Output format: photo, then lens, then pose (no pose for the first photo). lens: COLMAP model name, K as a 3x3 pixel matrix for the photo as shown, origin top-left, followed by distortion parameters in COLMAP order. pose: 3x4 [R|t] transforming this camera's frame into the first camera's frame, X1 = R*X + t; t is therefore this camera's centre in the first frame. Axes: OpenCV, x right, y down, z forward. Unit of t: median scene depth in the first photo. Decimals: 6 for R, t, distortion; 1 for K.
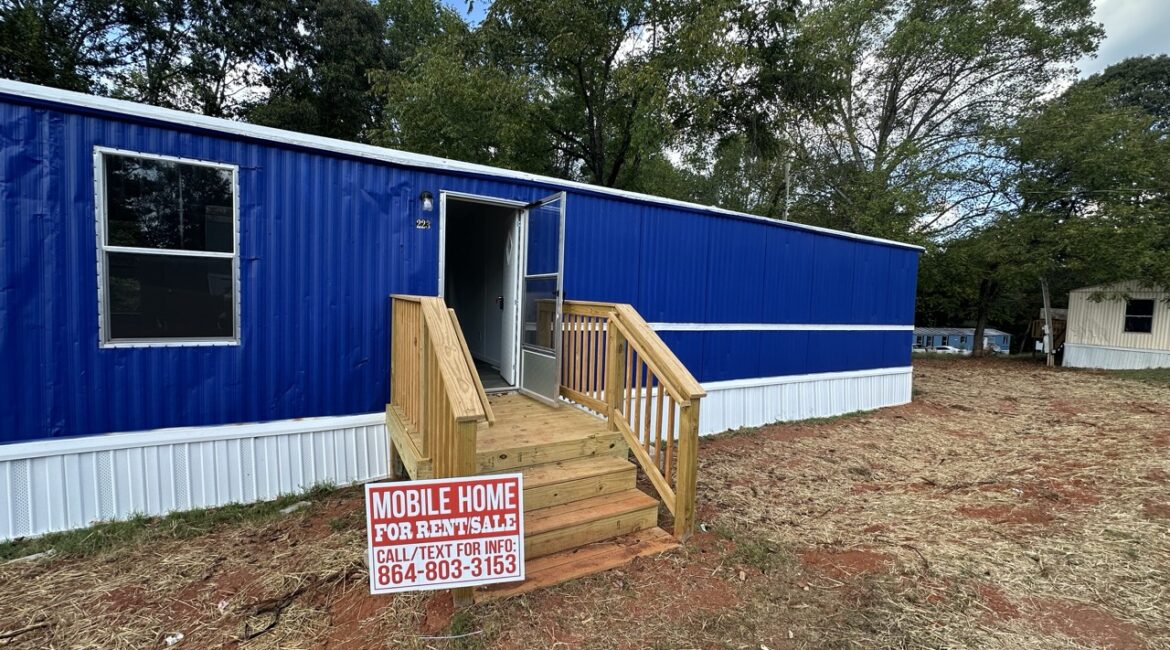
lens RADIAL K [[467.3, 0, 583.9], [0, 467.3, 322.1], [0, 0, 1]] dist [-0.002400, 0.000701]
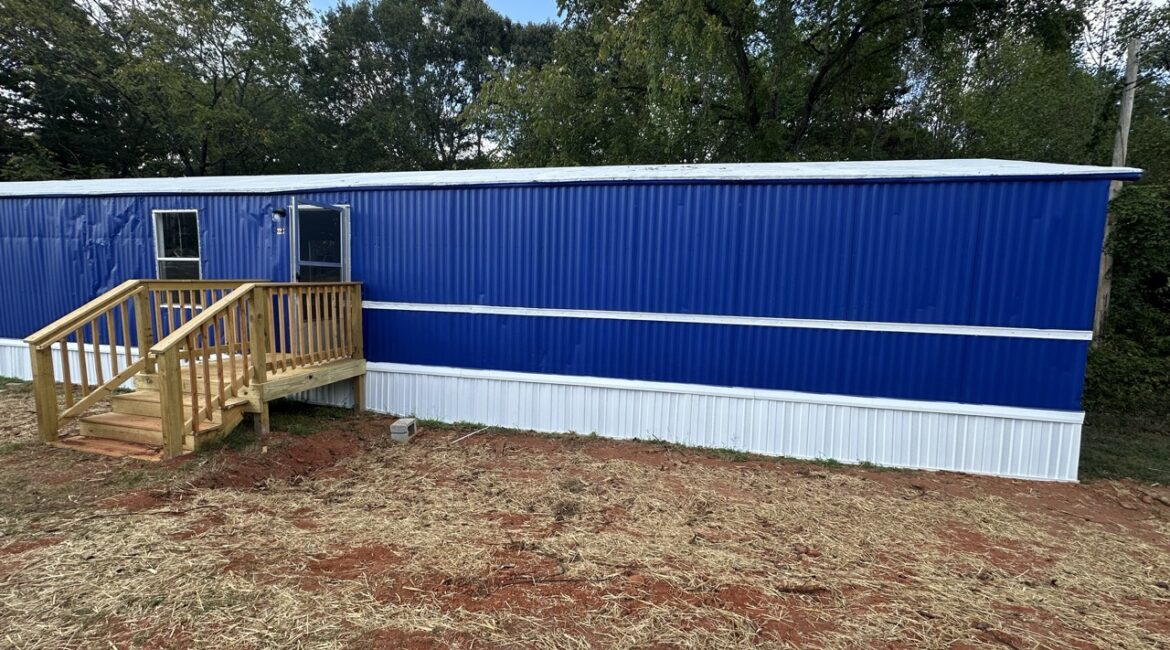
lens RADIAL K [[467.3, 0, 583.9], [0, 467.3, 322.1], [0, 0, 1]] dist [-0.002400, 0.000701]
pose [[0.732365, 0.056543, -0.678560, 1.390275], [-0.028302, 0.998213, 0.052632, -0.029228], [0.680323, -0.019341, 0.732657, 0.582729]]
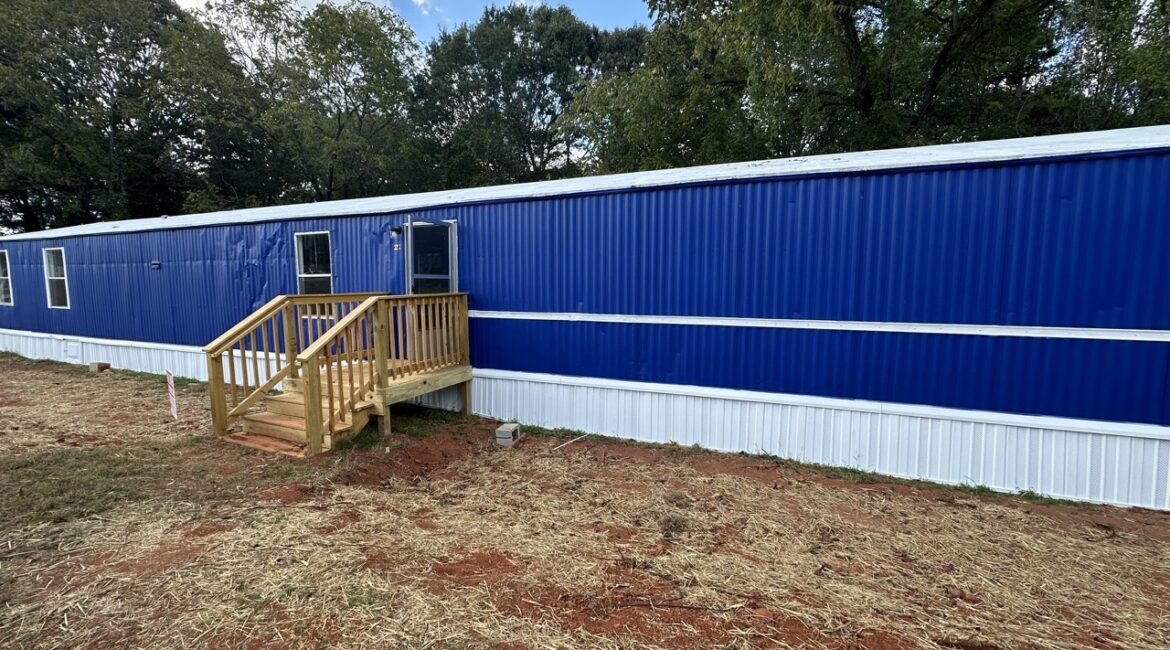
lens RADIAL K [[467.3, 0, 583.9], [0, 467.3, 322.1], [0, 0, 1]] dist [-0.002400, 0.000701]
pose [[0.595919, 0.044336, -0.801820, 1.350315], [-0.008827, 0.998776, 0.048666, -0.037909], [0.802996, -0.021923, 0.595581, 0.570904]]
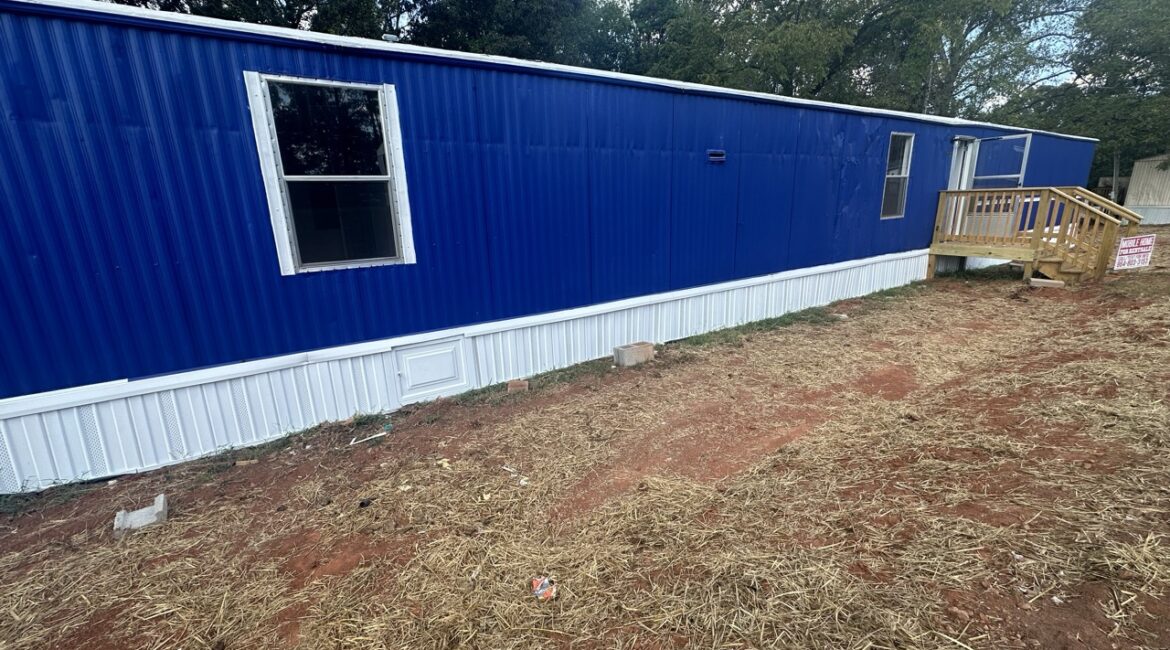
lens RADIAL K [[467.3, 0, 583.9], [0, 467.3, 322.1], [0, 0, 1]] dist [-0.002400, 0.000701]
pose [[0.997235, -0.073724, 0.009365, -2.047971], [0.070318, 0.976836, 0.202104, -0.018275], [-0.024048, -0.200887, 0.979319, -1.119138]]
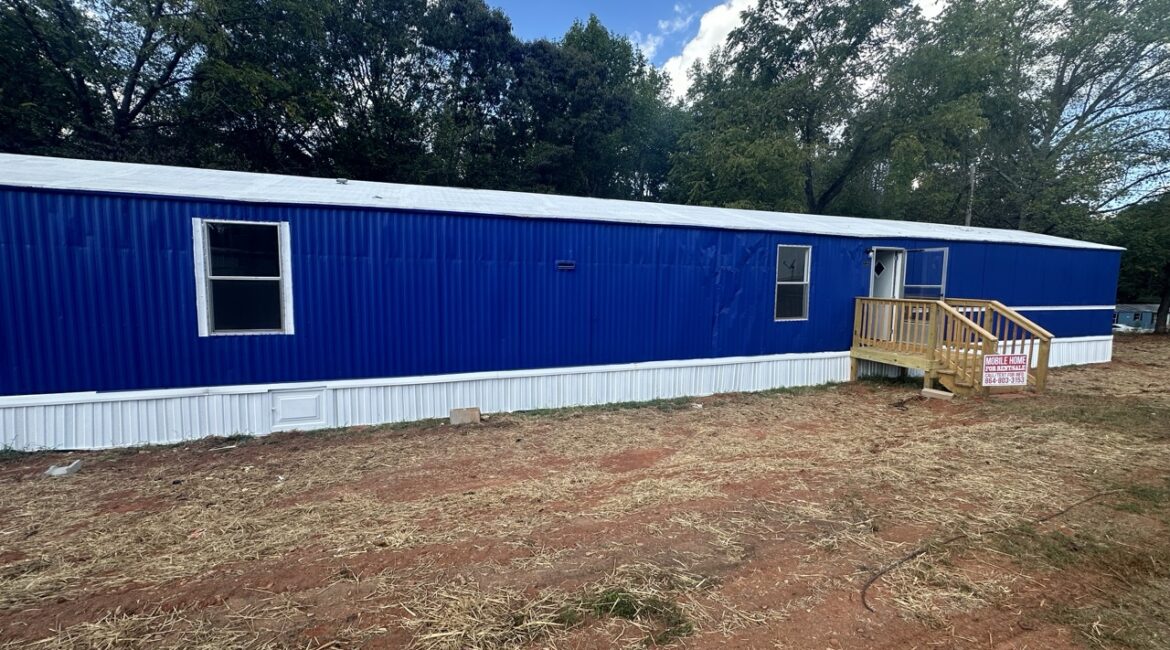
lens RADIAL K [[467.3, 0, 583.9], [0, 467.3, 322.1], [0, 0, 1]] dist [-0.002400, 0.000701]
pose [[0.983170, -0.008728, -0.182485, -1.254874], [0.015658, 0.999208, 0.036570, -0.041412], [0.182022, -0.038812, 0.982528, -1.373552]]
